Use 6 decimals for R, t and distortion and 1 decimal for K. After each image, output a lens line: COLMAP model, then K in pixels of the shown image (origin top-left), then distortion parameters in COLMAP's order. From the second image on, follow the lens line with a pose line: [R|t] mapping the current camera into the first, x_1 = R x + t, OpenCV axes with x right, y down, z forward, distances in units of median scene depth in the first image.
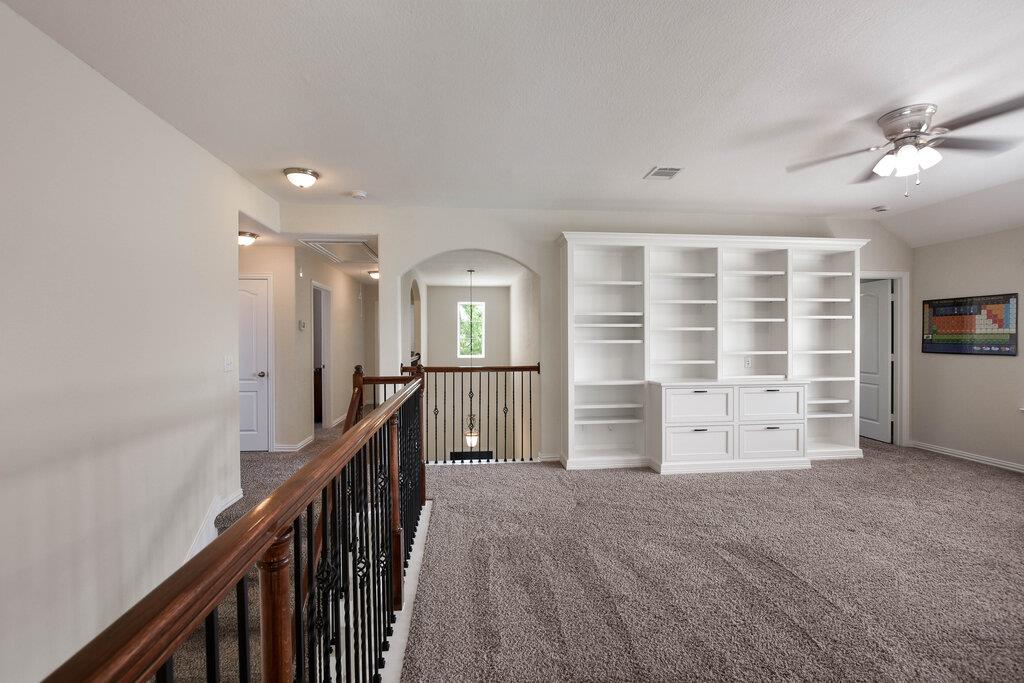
lens RADIAL K [[450.5, 0, 512.7], [0, 450.5, 339.9], [0, 0, 1]] dist [-0.008097, 0.001335]
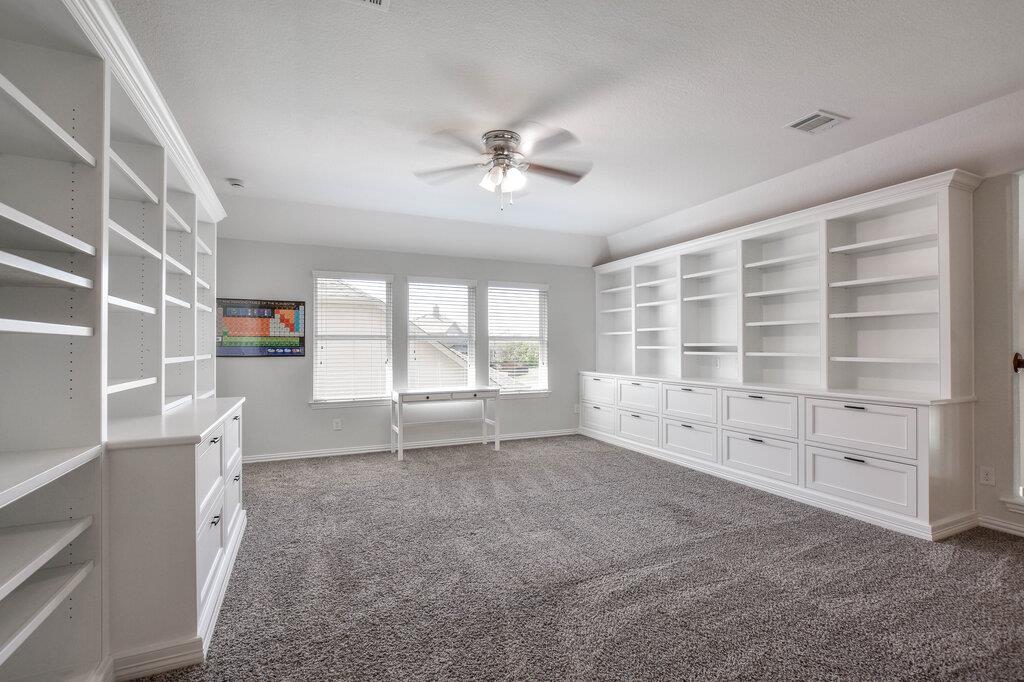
lens RADIAL K [[450.5, 0, 510.7], [0, 450.5, 346.7], [0, 0, 1]] dist [-0.008097, 0.001335]
pose [[-0.319299, 0.009874, 0.947603, -0.128756], [0.010334, 0.999923, -0.006937, 0.023701], [-0.947598, 0.007577, -0.319376, 0.841635]]
